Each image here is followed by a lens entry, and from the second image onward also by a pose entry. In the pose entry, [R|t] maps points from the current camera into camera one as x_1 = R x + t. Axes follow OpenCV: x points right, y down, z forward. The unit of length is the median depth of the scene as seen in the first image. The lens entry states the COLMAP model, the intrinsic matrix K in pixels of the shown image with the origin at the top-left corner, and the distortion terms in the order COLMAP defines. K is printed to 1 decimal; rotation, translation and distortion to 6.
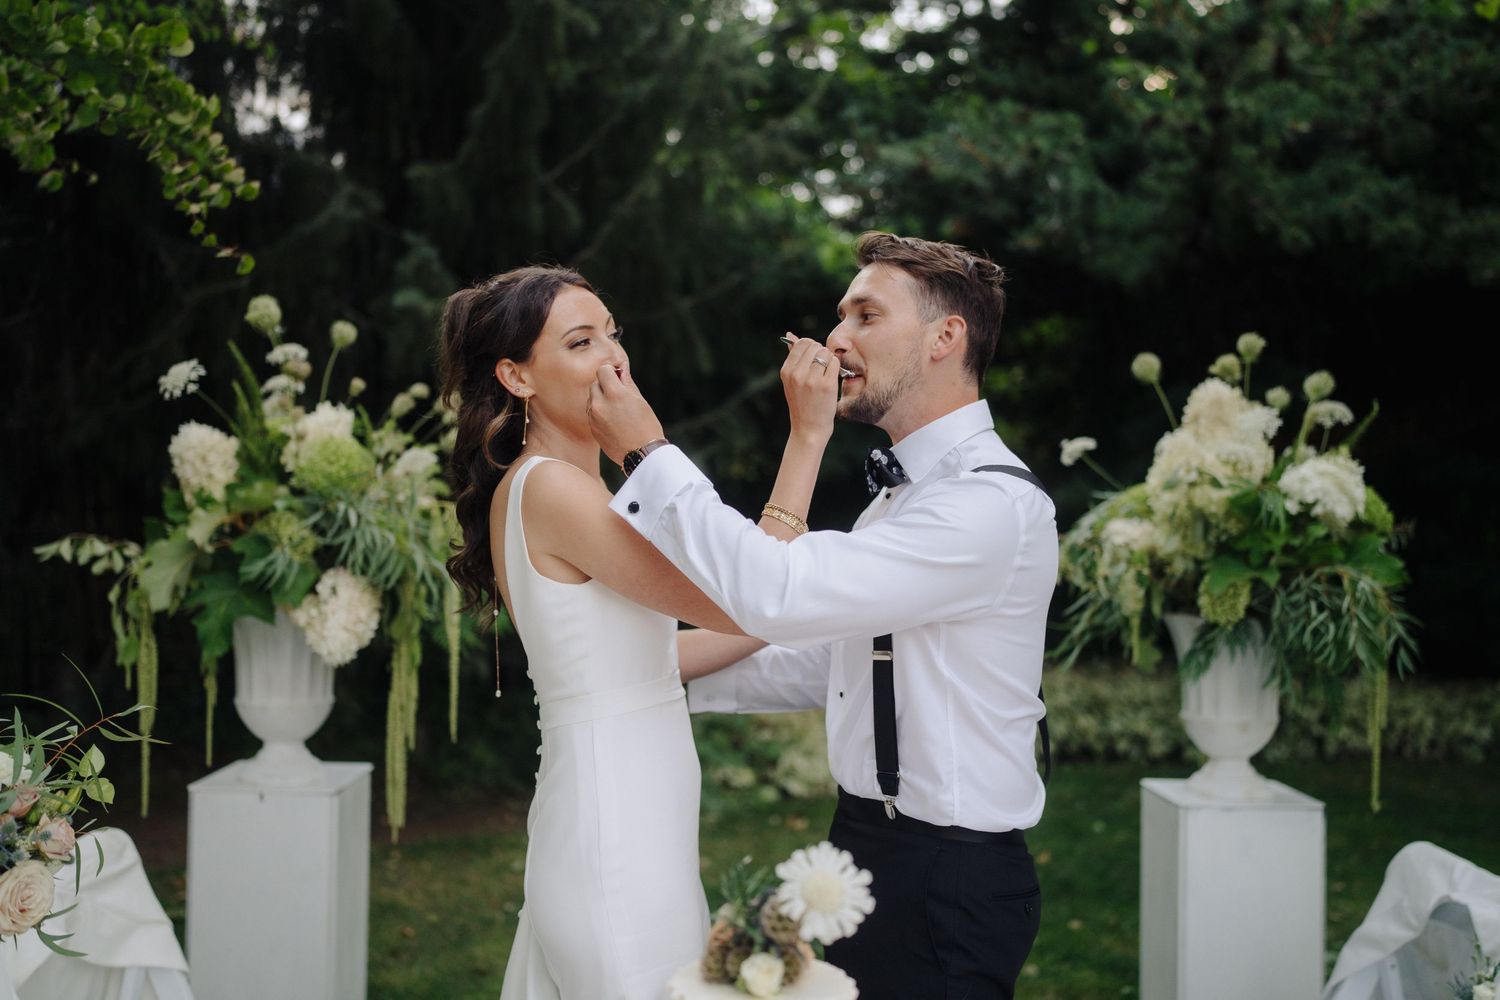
lens RADIAL K [[1453.0, 0, 747.0], [0, 1453.0, 513.6], [0, 0, 1]] dist [-0.046311, 0.170761]
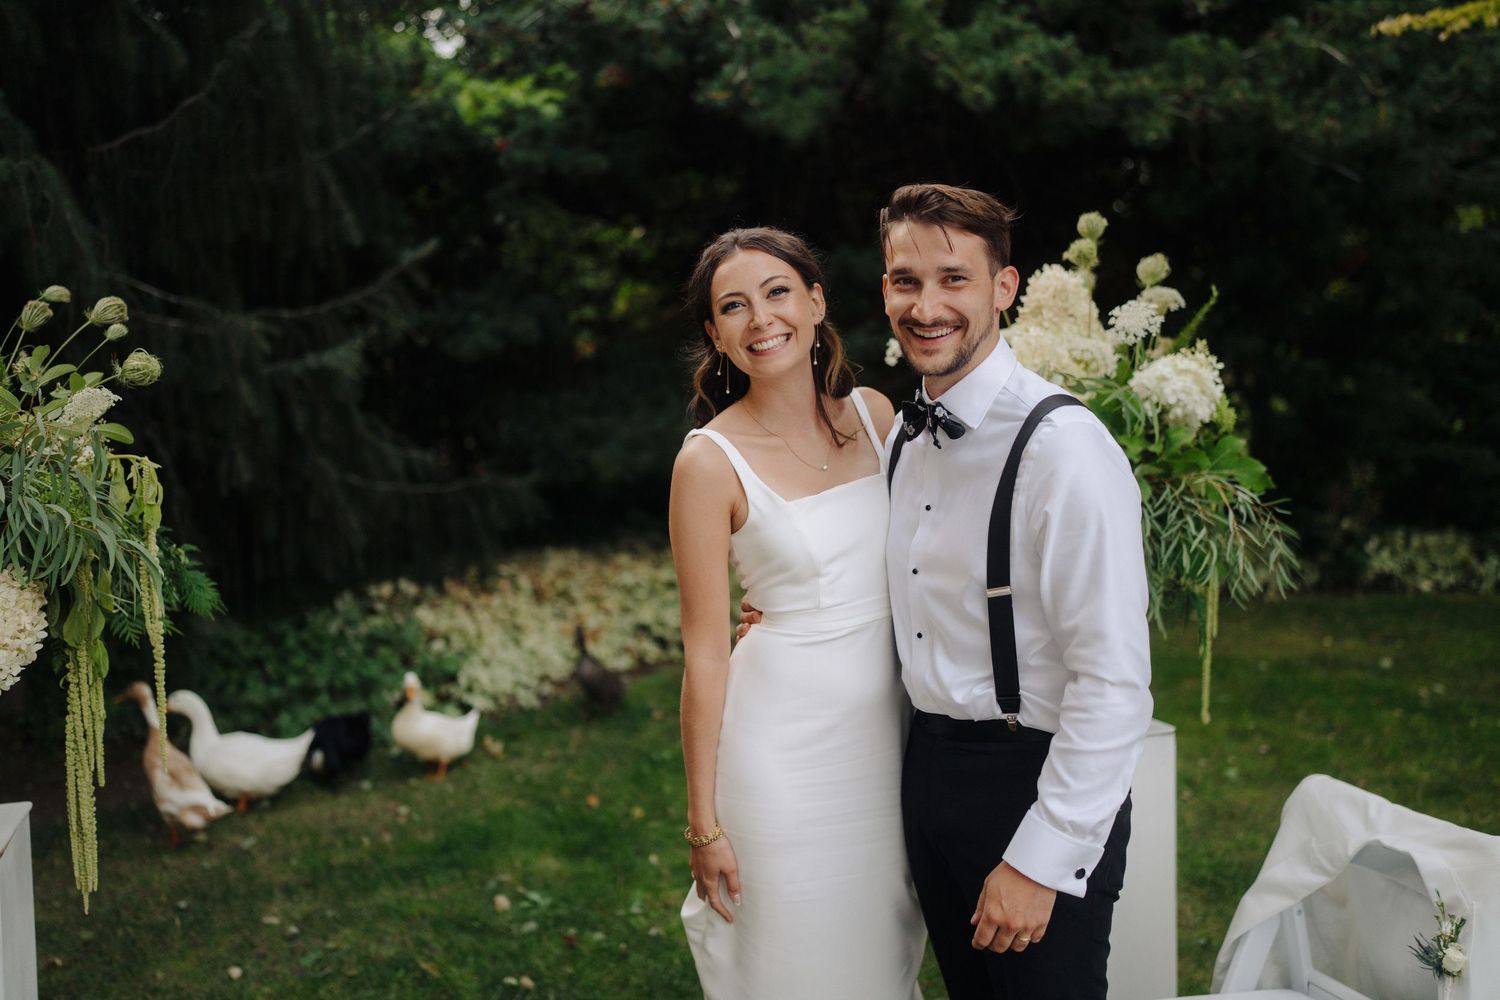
lens RADIAL K [[1449.4, 0, 747.3], [0, 1449.4, 497.7], [0, 0, 1]] dist [-0.051464, 0.177435]
pose [[0.957187, -0.061562, 0.282847, -0.115672], [0.035382, 0.994679, 0.096756, -0.044610], [-0.287298, -0.082606, 0.954273, 0.209884]]
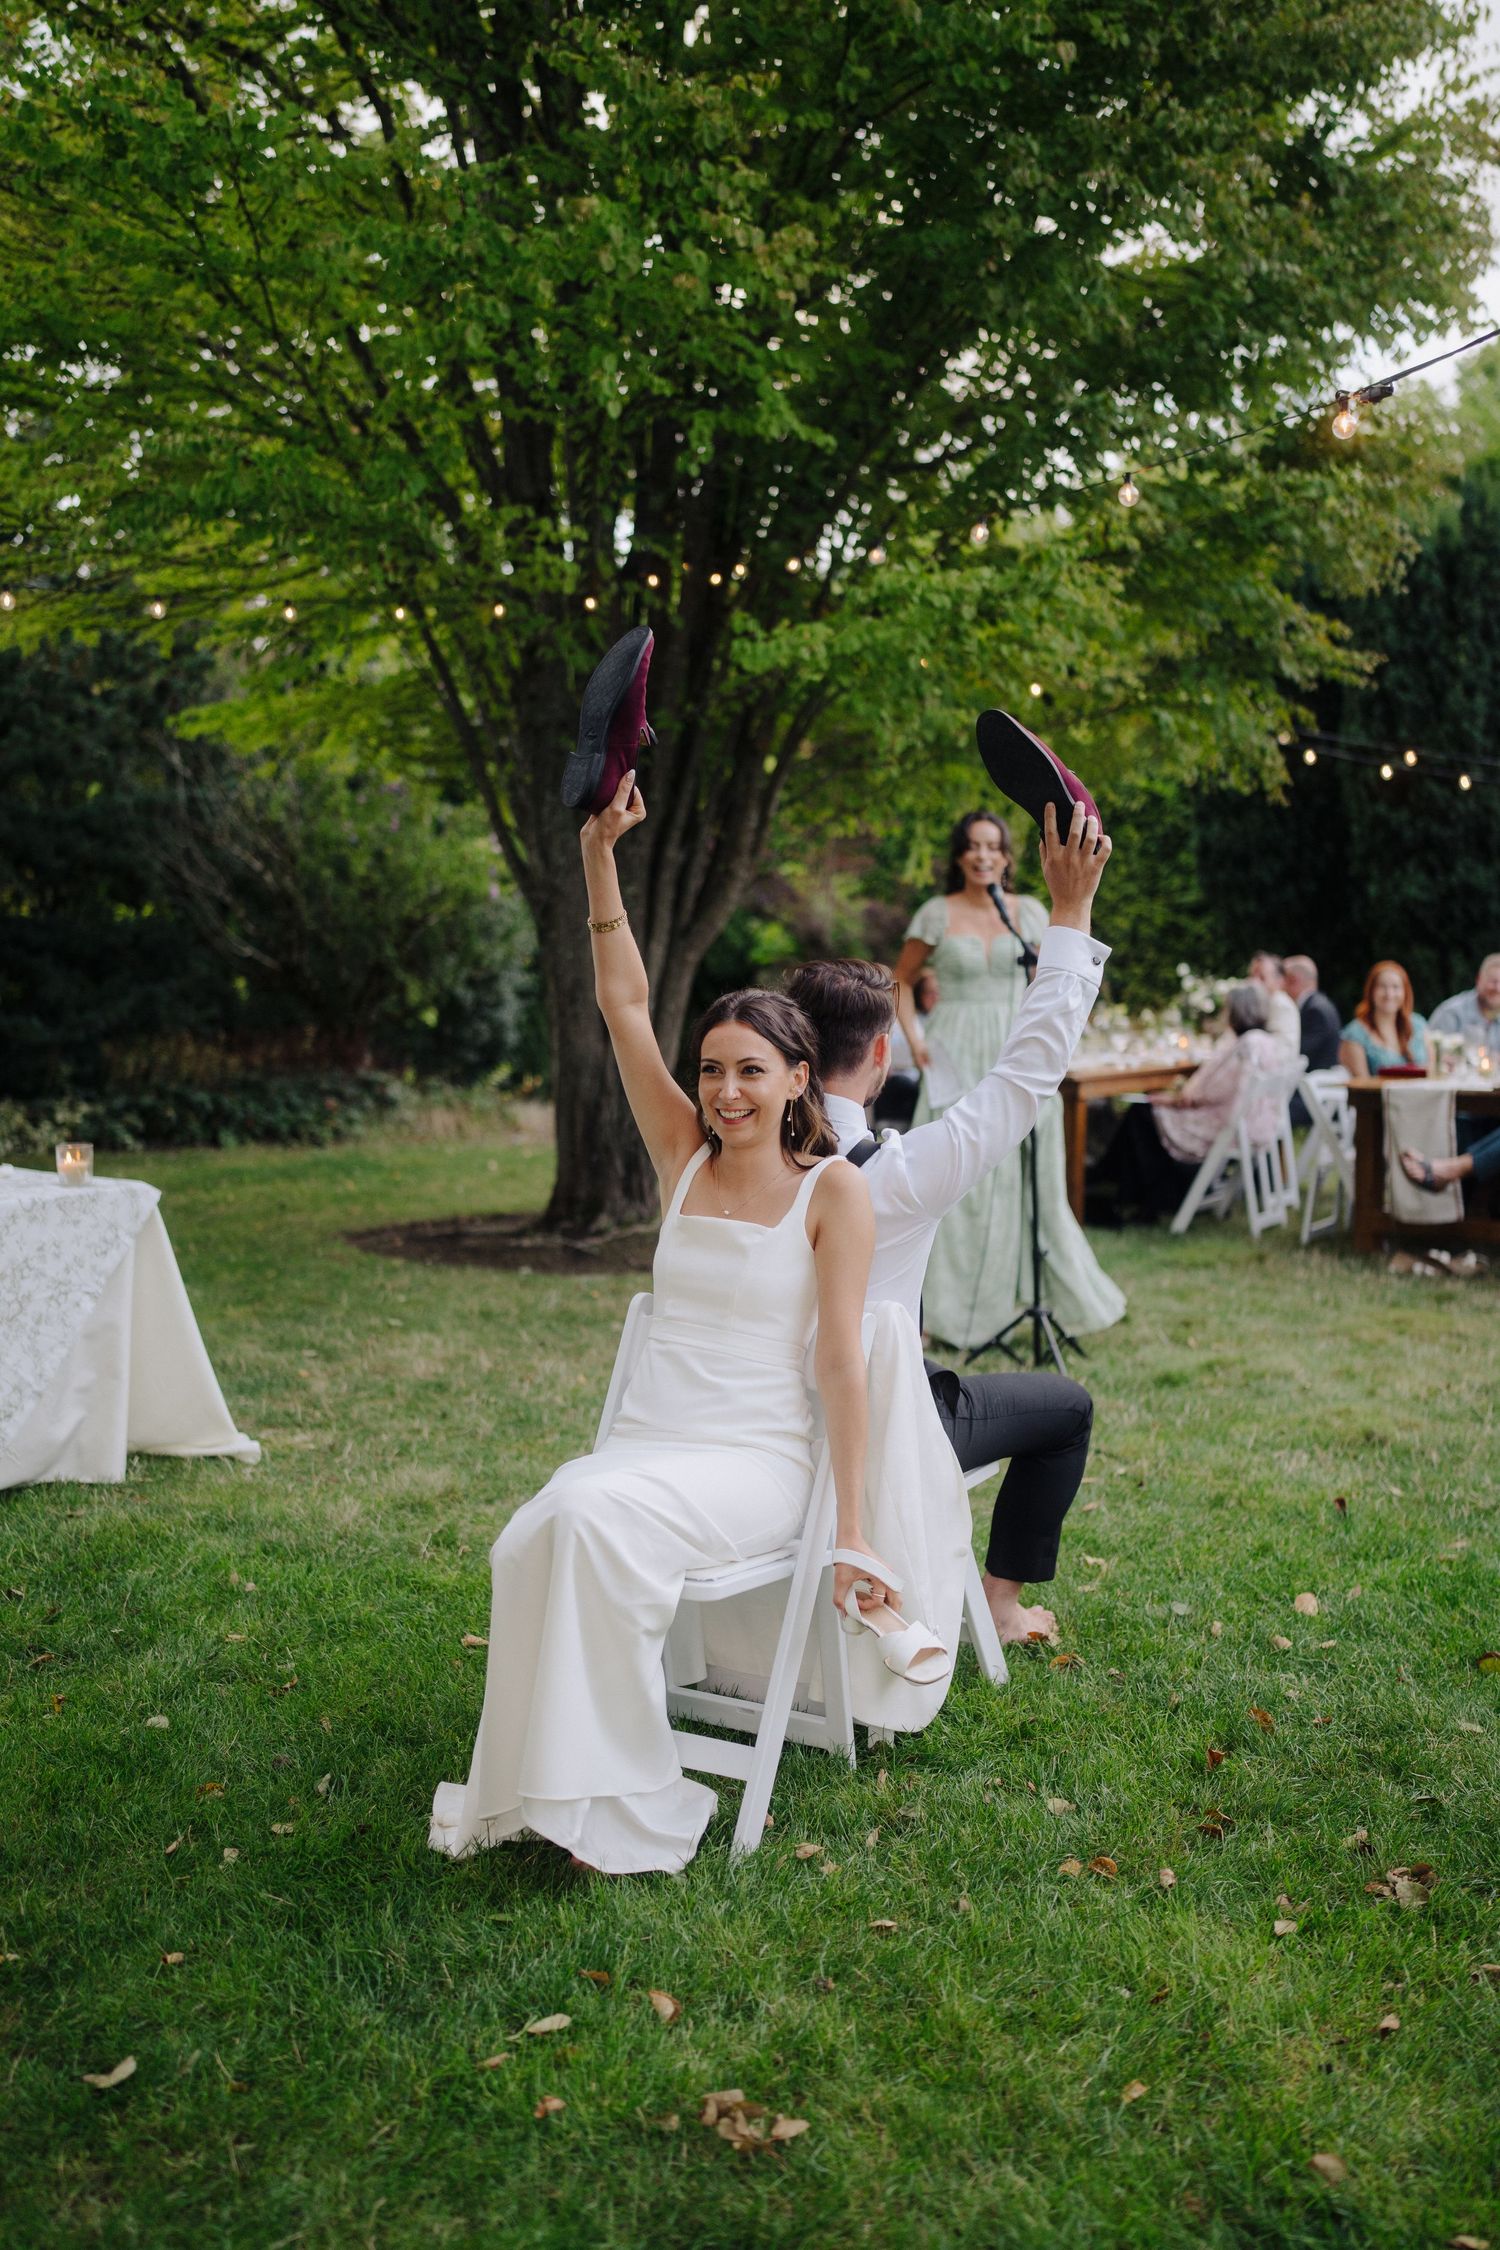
lens RADIAL K [[2196.5, 0, 713.1], [0, 2196.5, 1133.6], [0, 0, 1]] dist [-0.010647, -0.004686]
pose [[0.533223, -0.100215, 0.840018, -0.908497], [0.027743, 0.994496, 0.101034, 0.010644], [-0.845520, -0.030569, 0.533068, -0.991800]]
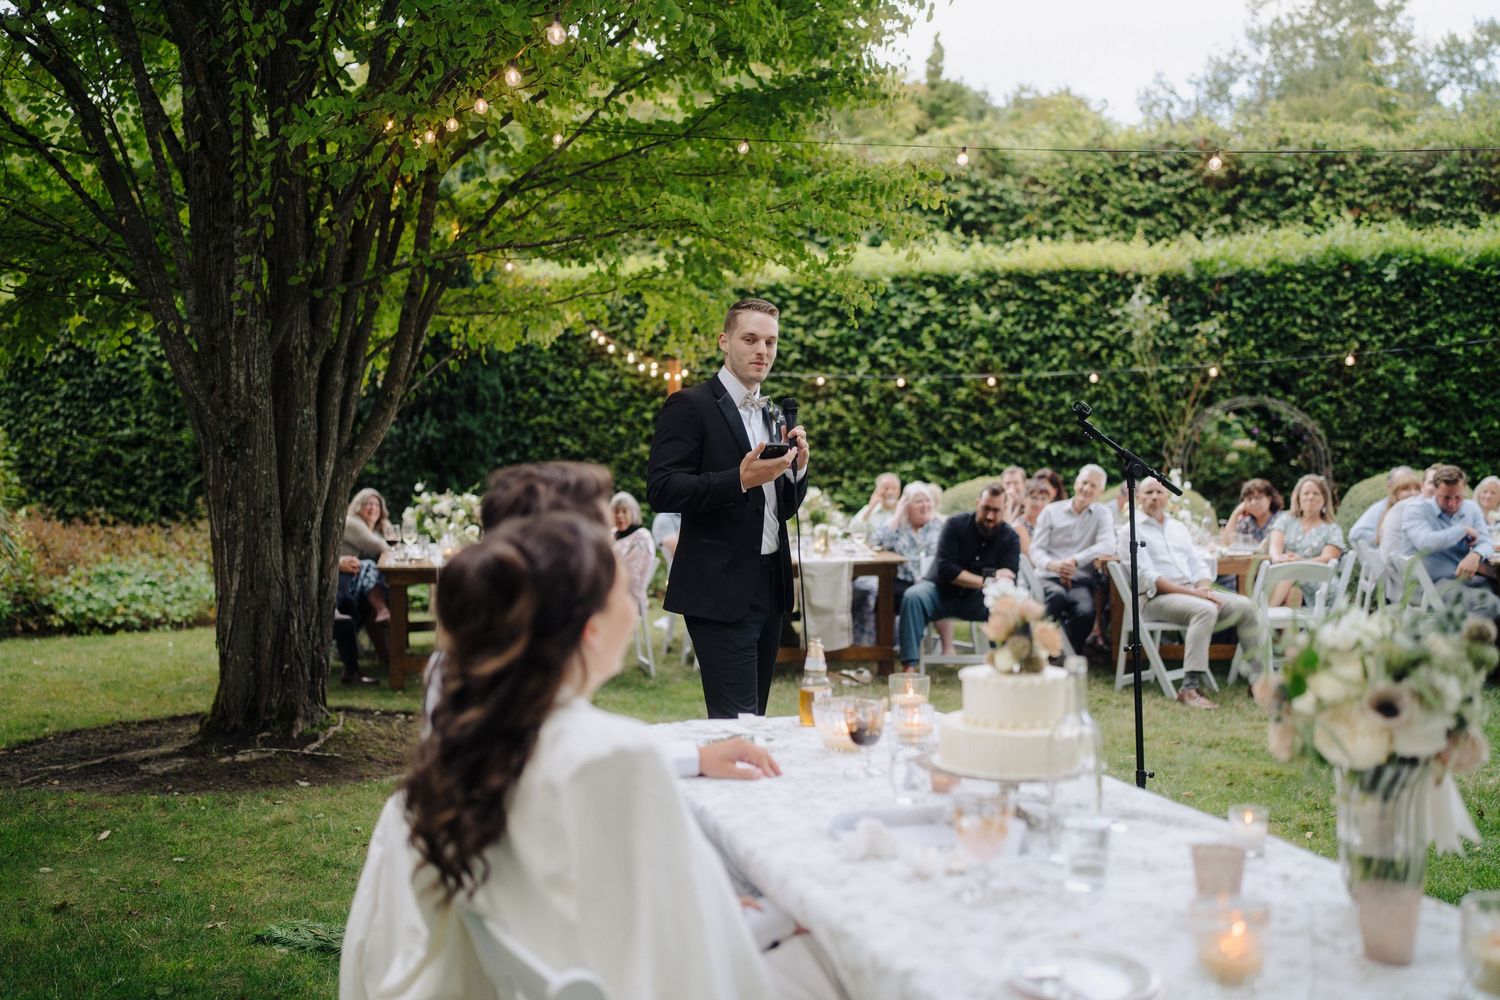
lens RADIAL K [[1449.4, 0, 747.3], [0, 1449.4, 497.7], [0, 0, 1]] dist [-0.051464, 0.177435]
pose [[-0.339276, -0.041776, 0.939759, -0.618082], [0.003466, 0.998951, 0.045659, 0.011441], [-0.940680, 0.018748, -0.338776, 0.768828]]
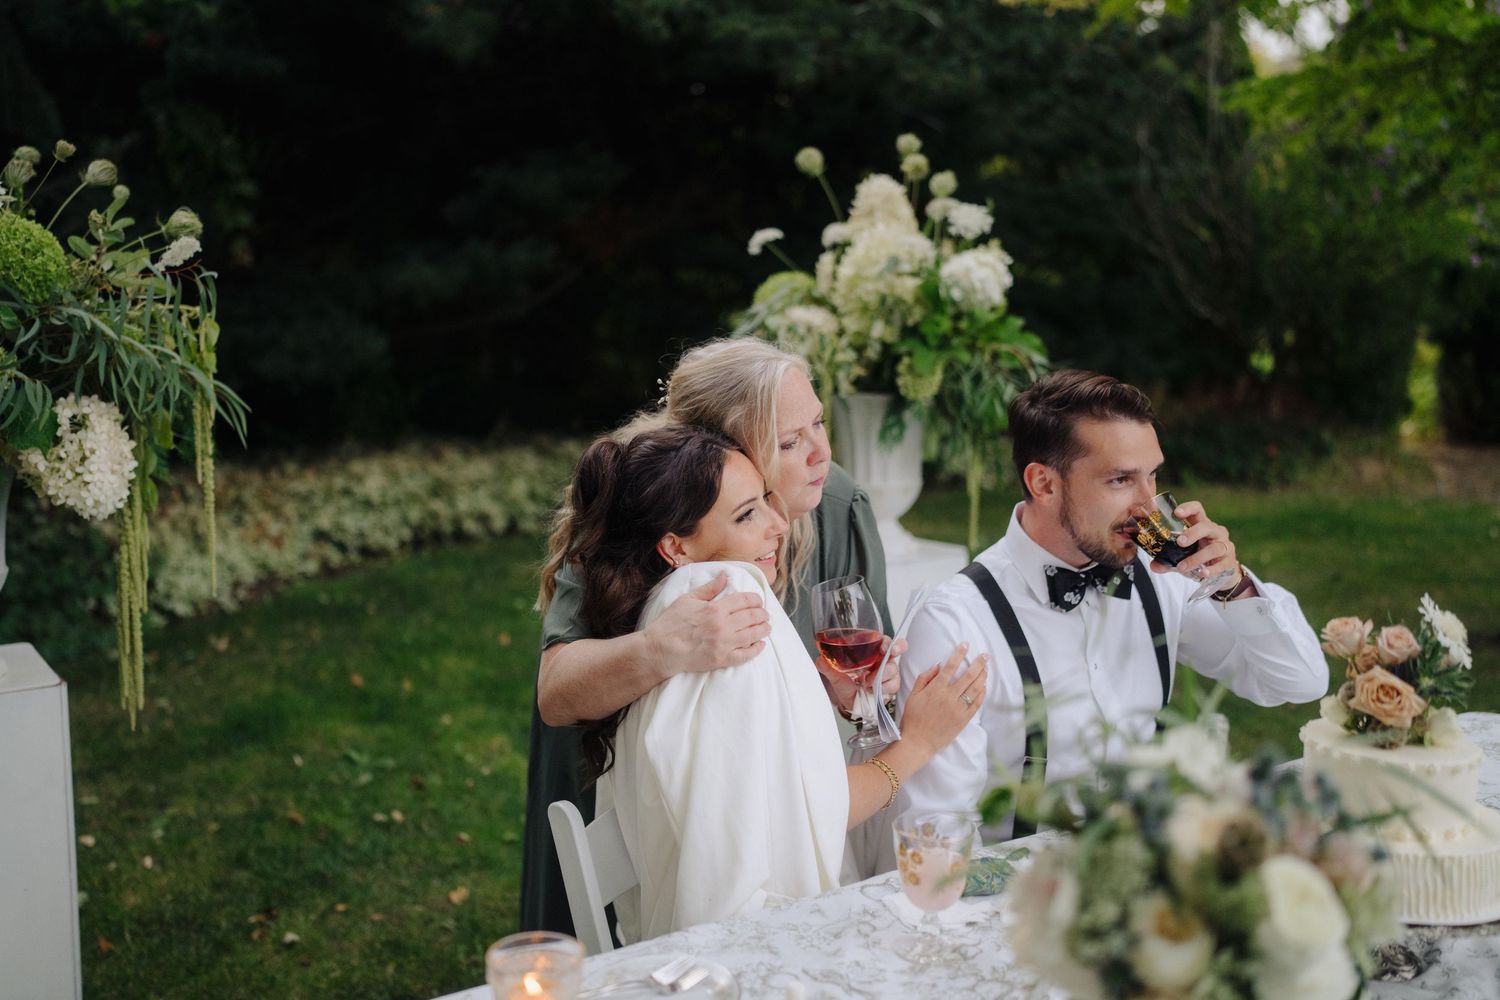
lens RADIAL K [[1458.5, 0, 746.9], [0, 1458.5, 491.3], [0, 0, 1]] dist [-0.045972, 0.177886]
pose [[0.810392, -0.093662, 0.578354, -0.422961], [0.012851, 0.989743, 0.142279, -0.015342], [-0.585748, -0.107869, 0.803283, 0.161444]]
